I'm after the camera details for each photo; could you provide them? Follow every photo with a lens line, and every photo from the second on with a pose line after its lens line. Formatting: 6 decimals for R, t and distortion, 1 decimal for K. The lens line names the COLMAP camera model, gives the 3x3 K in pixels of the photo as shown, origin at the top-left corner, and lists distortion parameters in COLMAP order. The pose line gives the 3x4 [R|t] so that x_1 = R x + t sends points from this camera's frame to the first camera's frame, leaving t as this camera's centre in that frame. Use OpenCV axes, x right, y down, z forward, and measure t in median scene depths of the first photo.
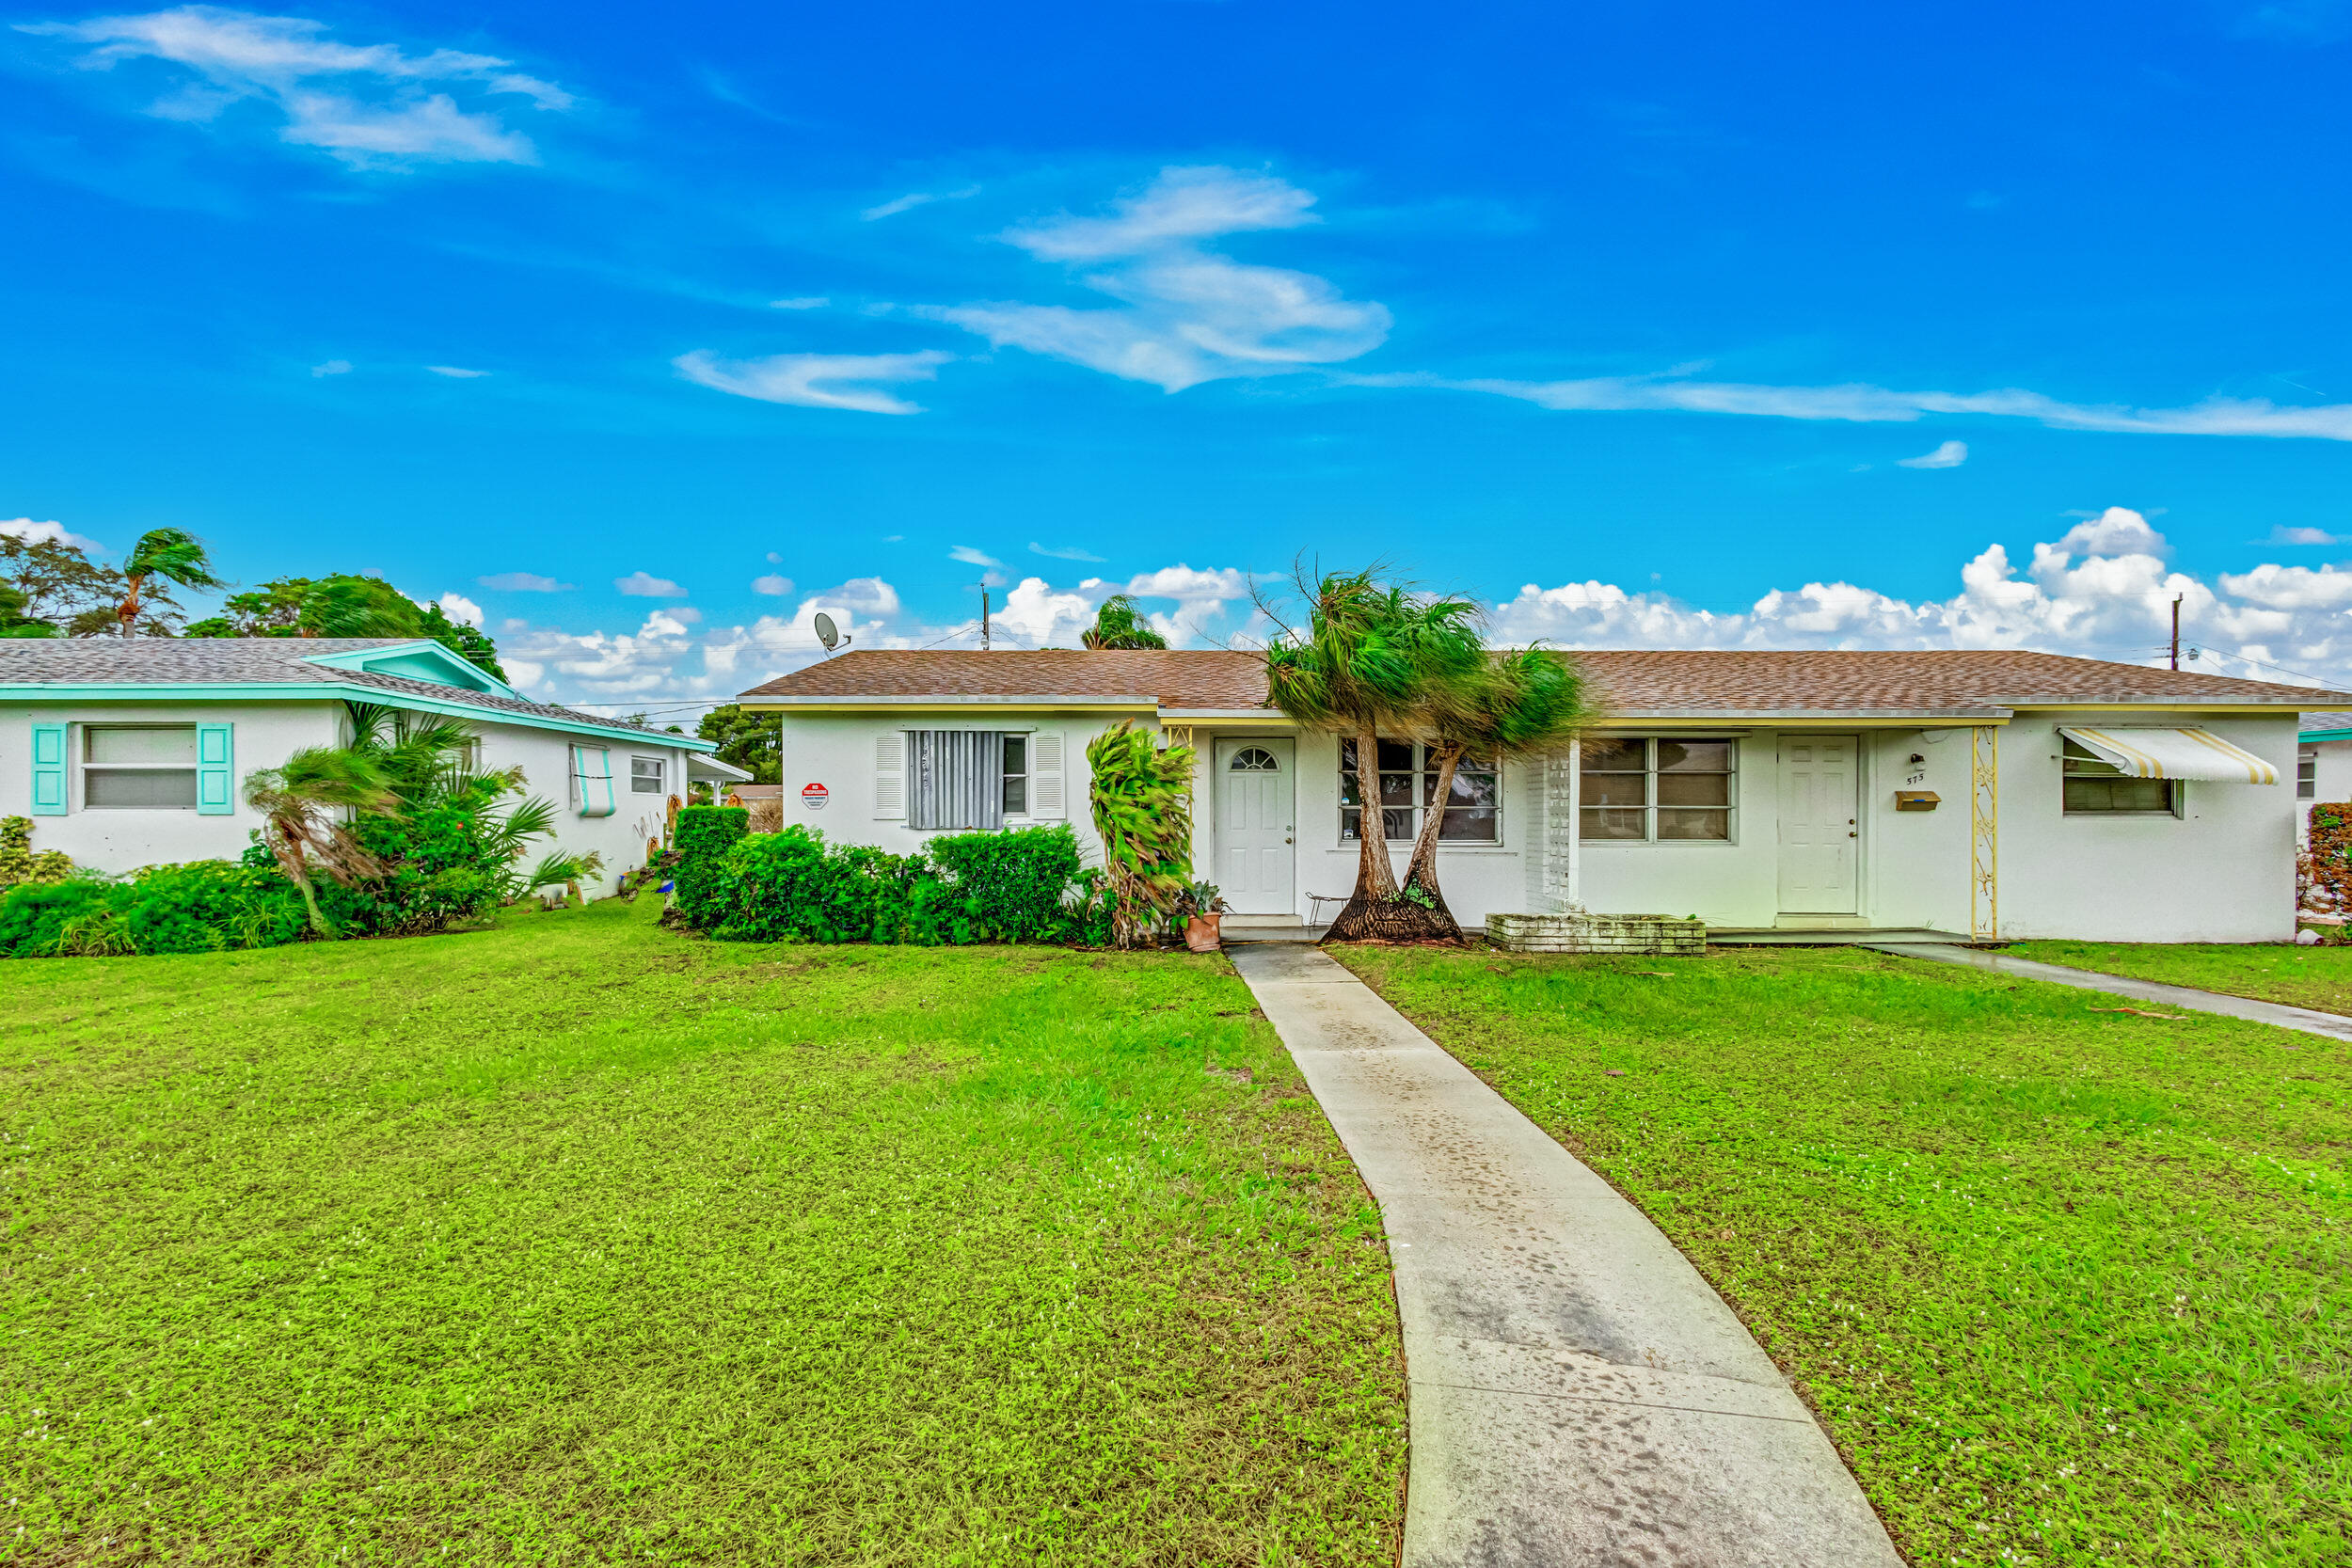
lens RADIAL K [[1098.7, 0, 1159.7], [0, 1098.7, 802.5], [0, 0, 1]] dist [0.010459, -0.000332]
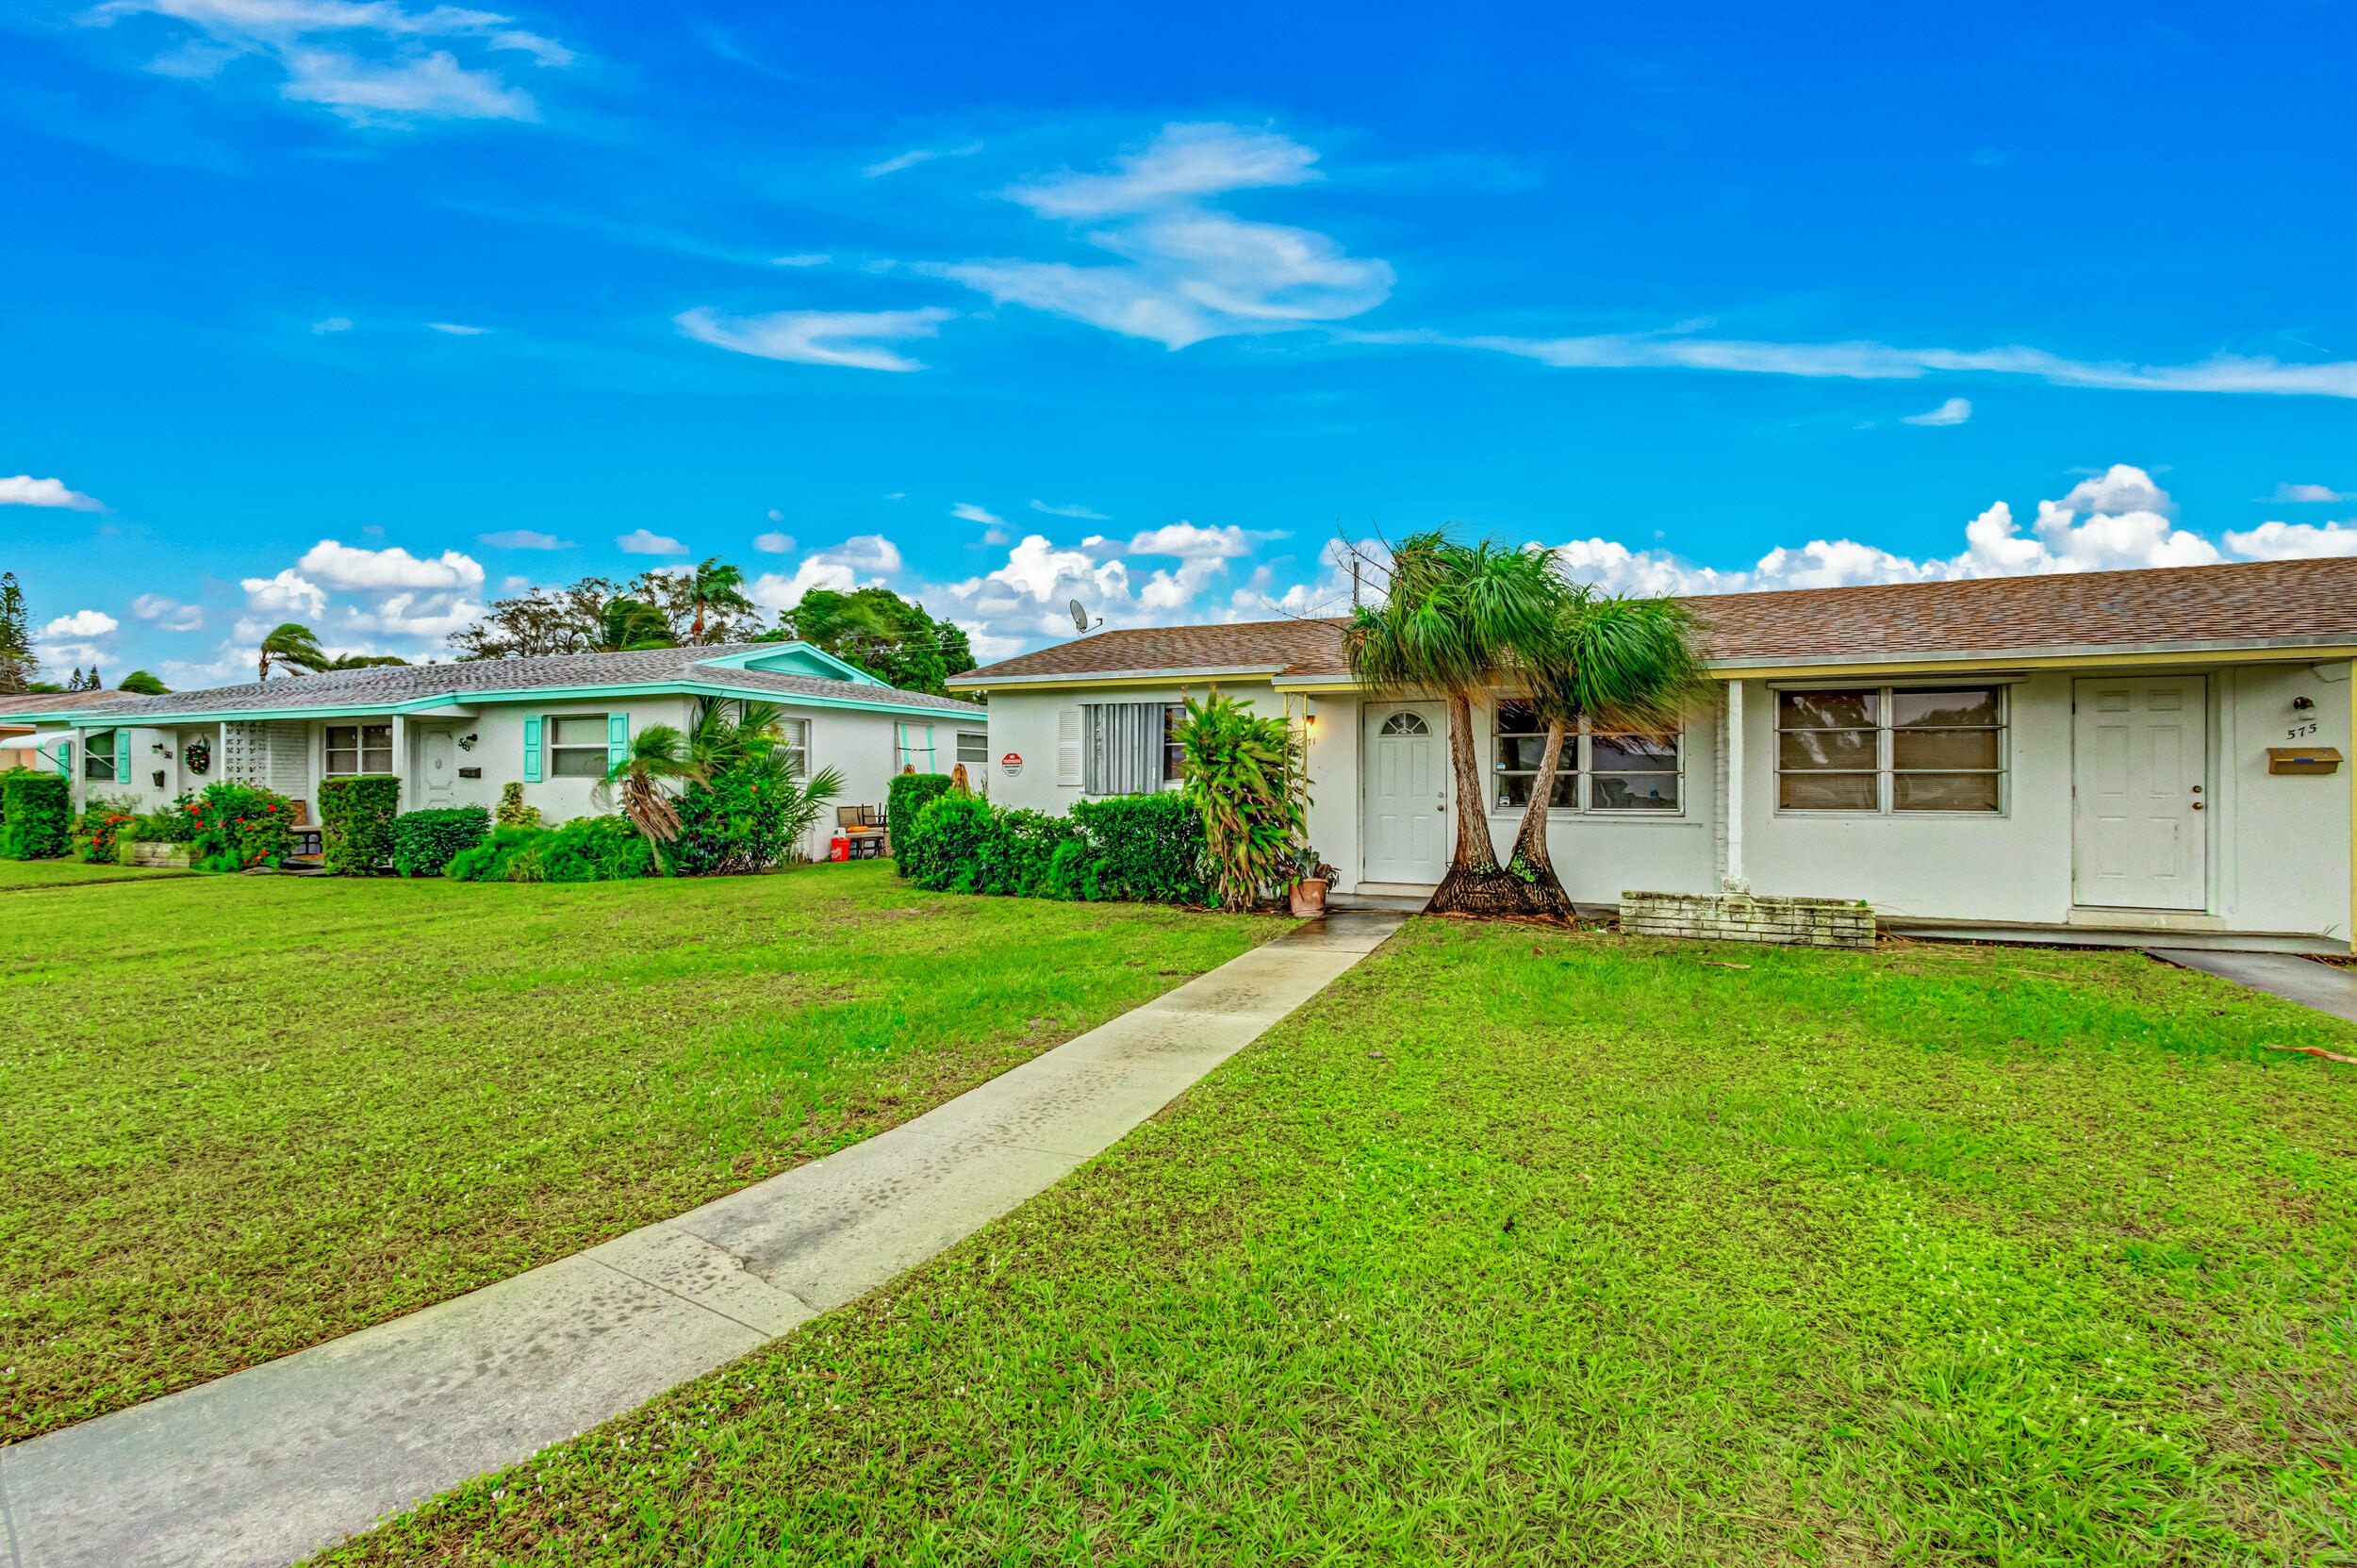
lens RADIAL K [[1092.2, 0, 1182.6], [0, 1092.2, 787.0], [0, 0, 1]] dist [0.007835, 0.000435]
pose [[0.922740, 0.001140, -0.385422, 0.293724], [0.005628, 0.999849, 0.016431, -0.000440], [0.385383, -0.017331, 0.922594, 0.034433]]
